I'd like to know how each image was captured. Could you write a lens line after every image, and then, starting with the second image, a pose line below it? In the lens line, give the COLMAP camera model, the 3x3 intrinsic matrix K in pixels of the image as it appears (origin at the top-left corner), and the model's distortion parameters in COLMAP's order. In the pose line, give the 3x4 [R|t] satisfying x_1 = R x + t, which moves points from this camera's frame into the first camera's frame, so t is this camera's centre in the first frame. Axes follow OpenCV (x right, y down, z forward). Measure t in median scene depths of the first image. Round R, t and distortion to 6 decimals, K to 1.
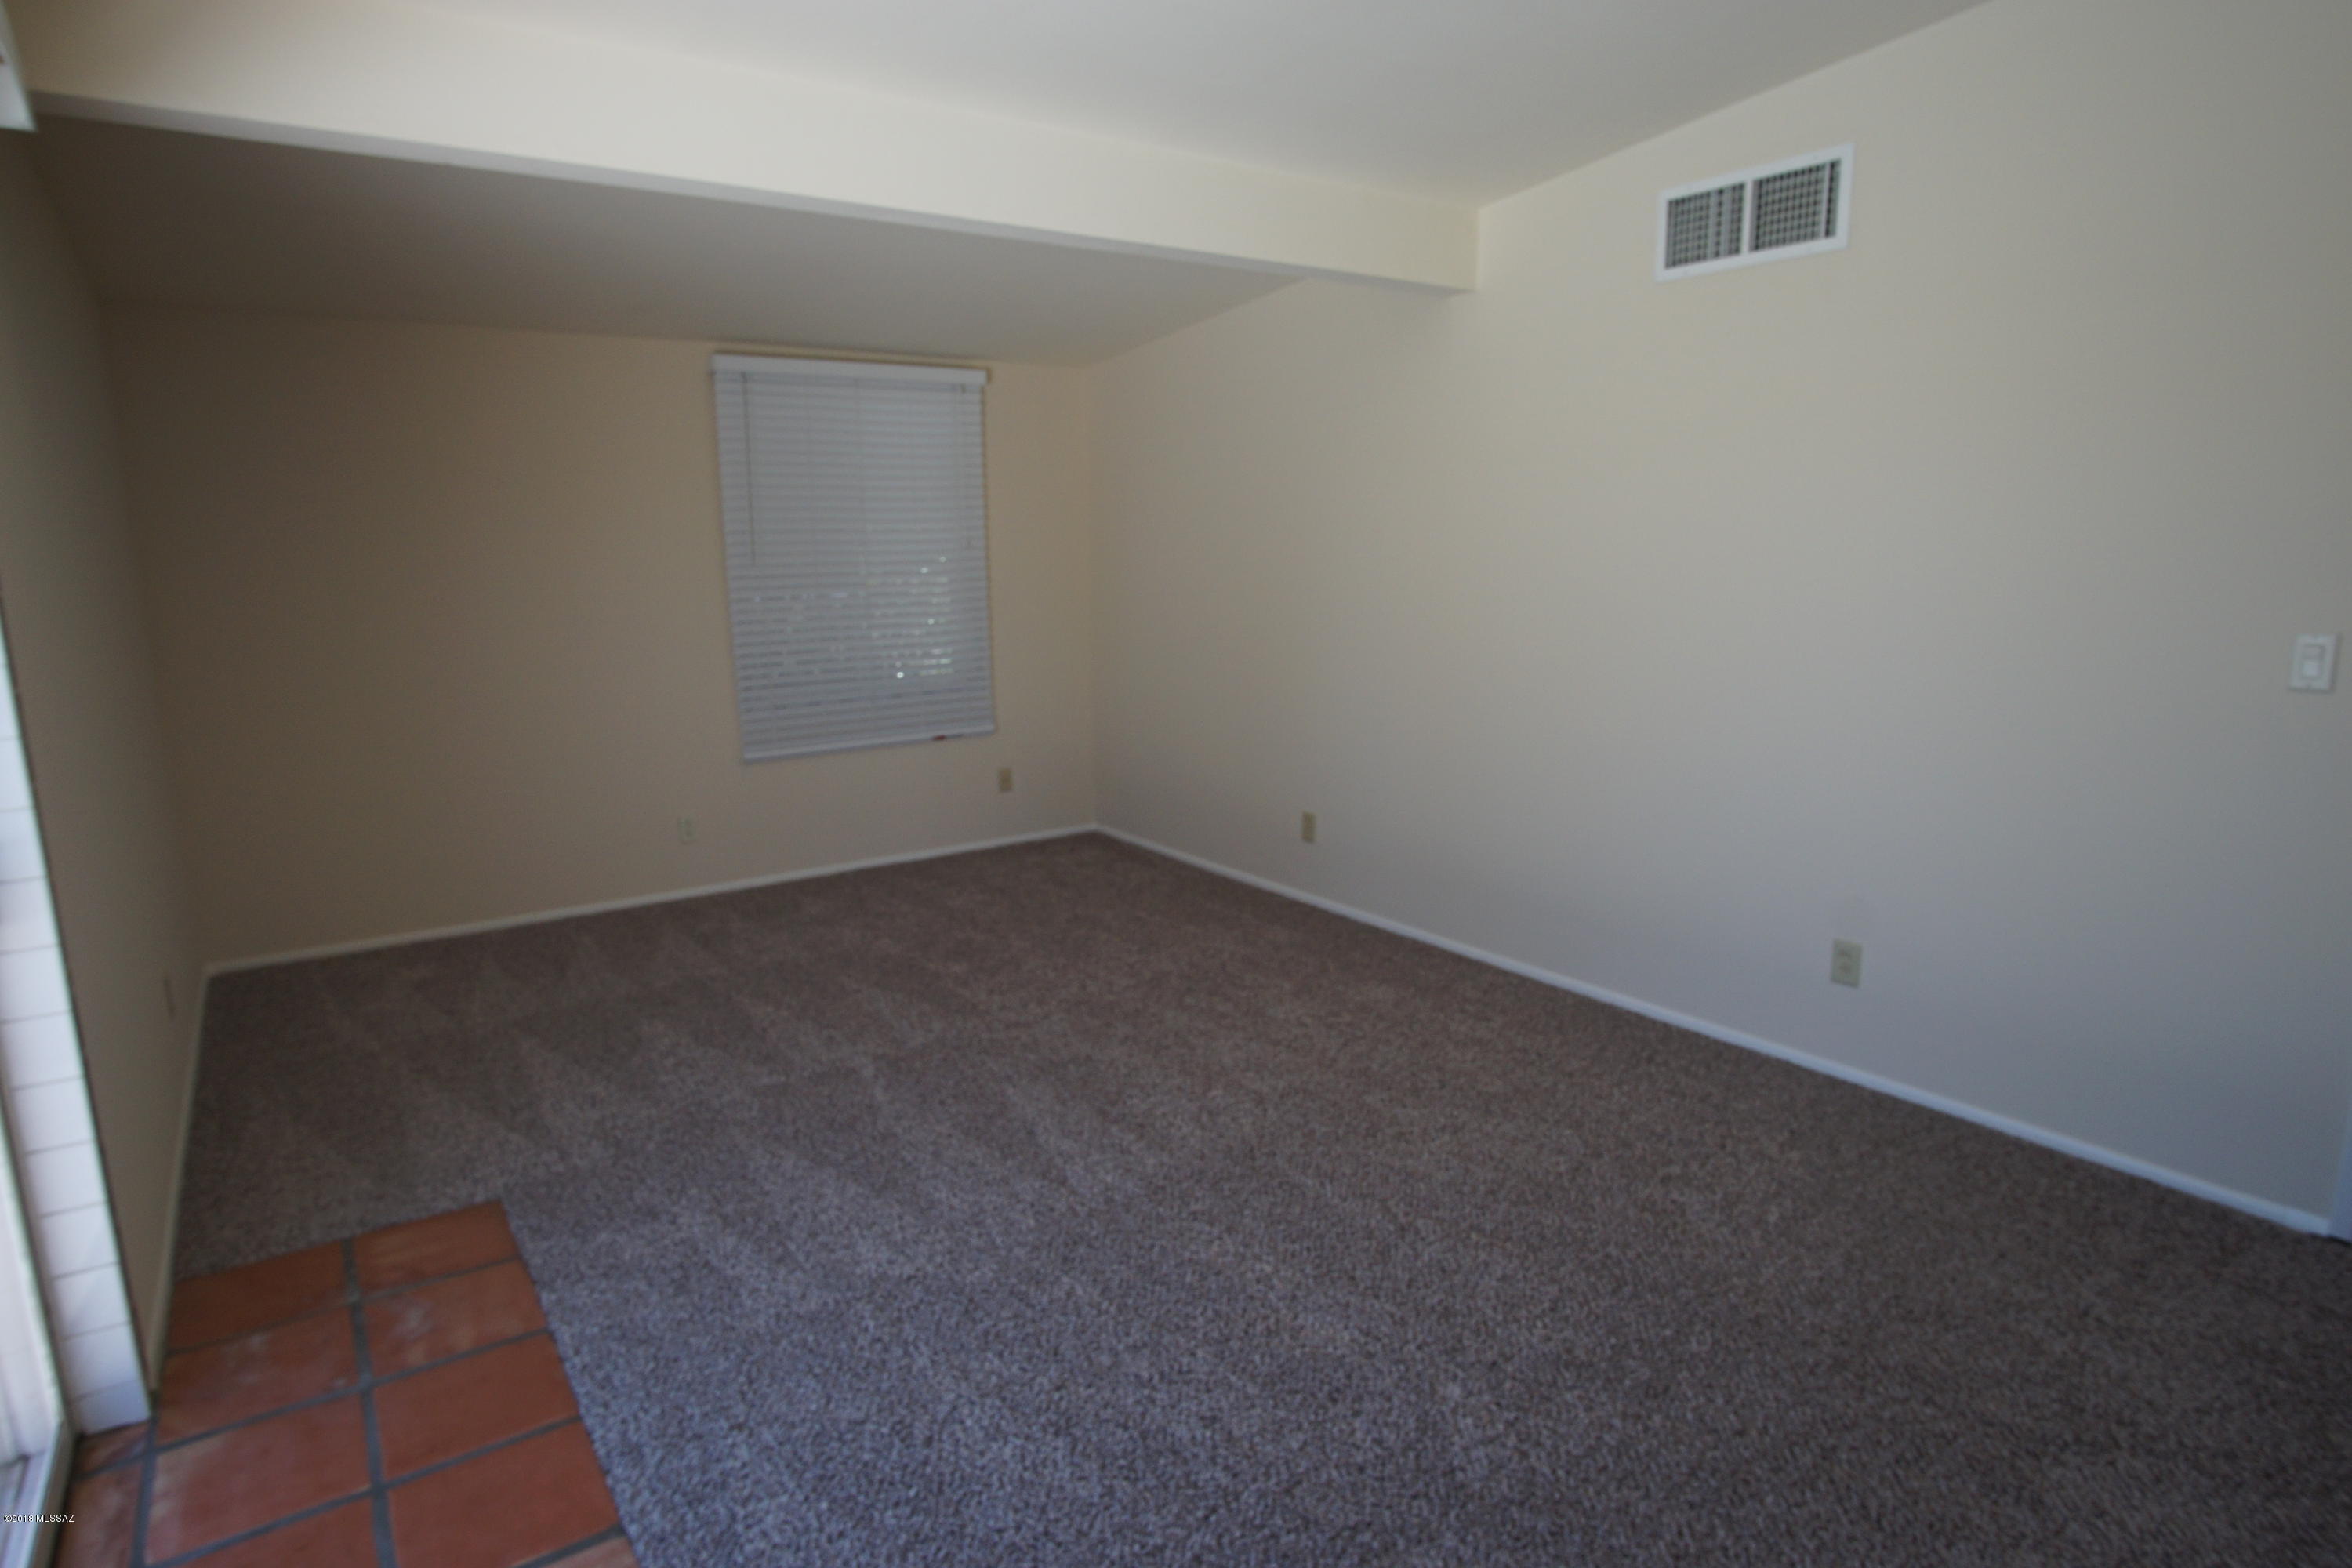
lens RADIAL K [[1286.9, 0, 1188.0], [0, 1286.9, 782.2], [0, 0, 1]] dist [-0.023021, 0.003319]
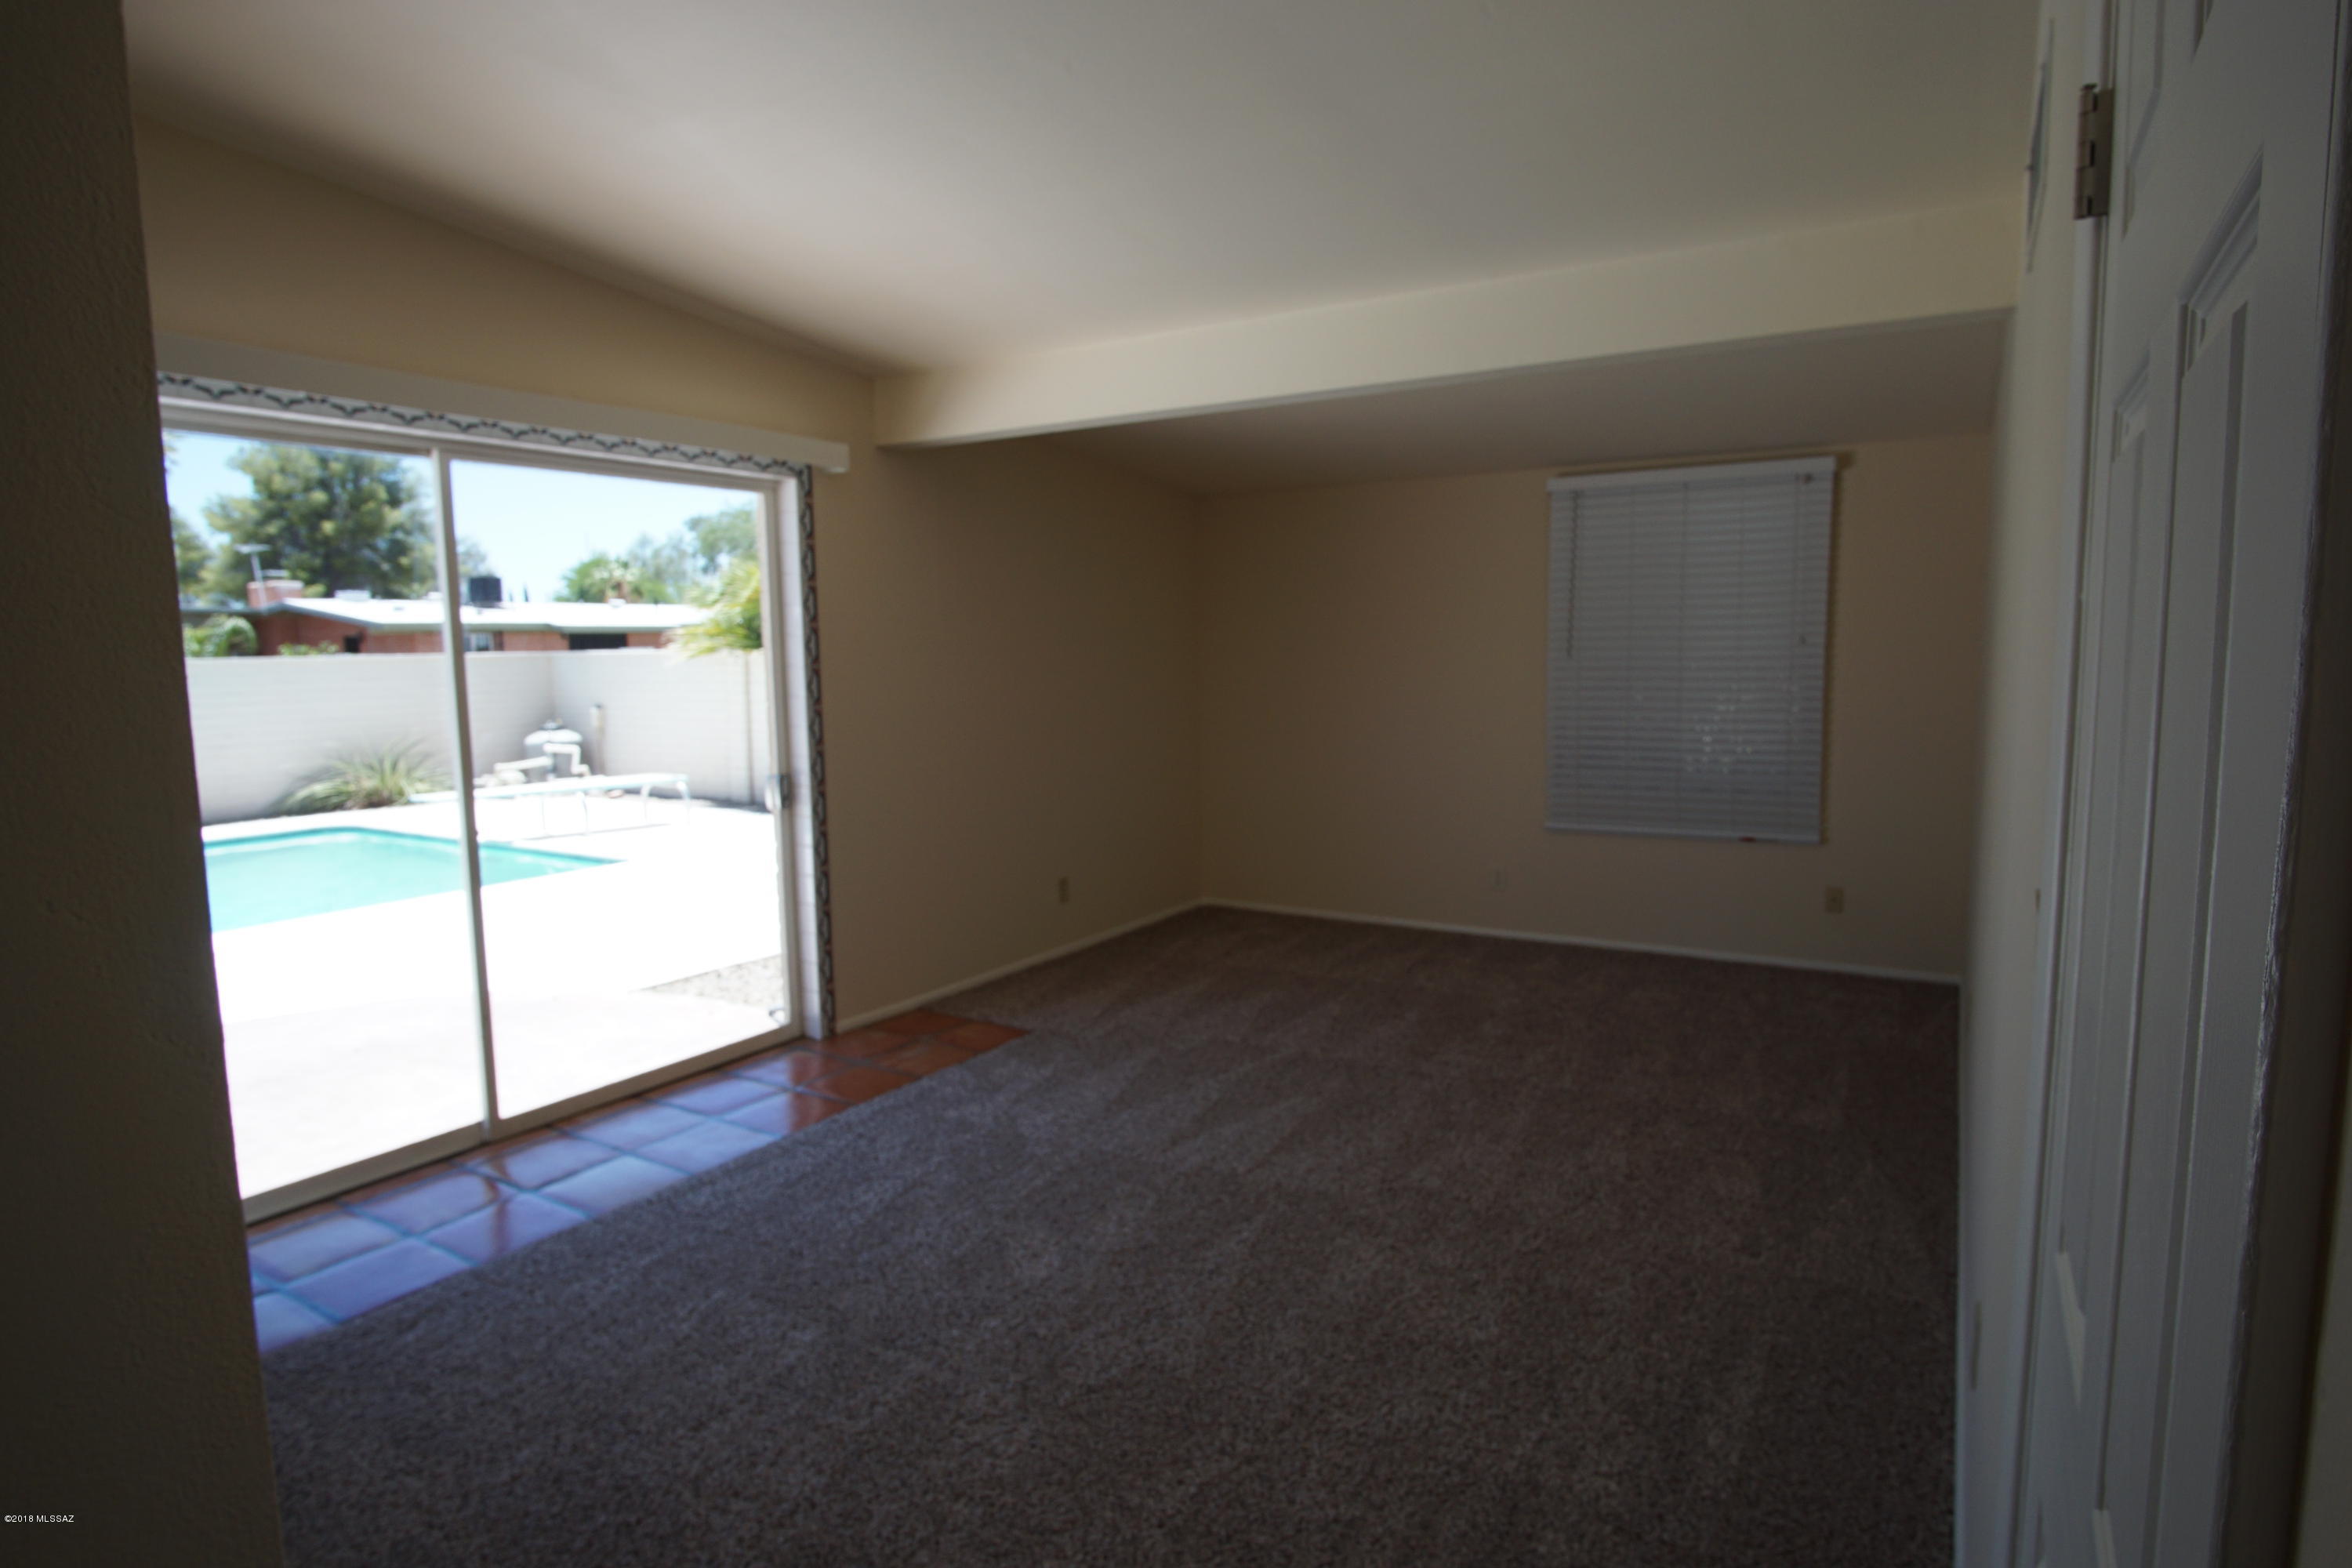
lens RADIAL K [[1286.9, 0, 1188.0], [0, 1286.9, 782.2], [0, 0, 1]] dist [-0.023021, 0.003319]
pose [[0.397473, 0.105075, -0.911578, 0.818507], [-0.165152, 0.985392, 0.041573, -0.076192], [0.902629, 0.134025, 0.409020, 0.358473]]
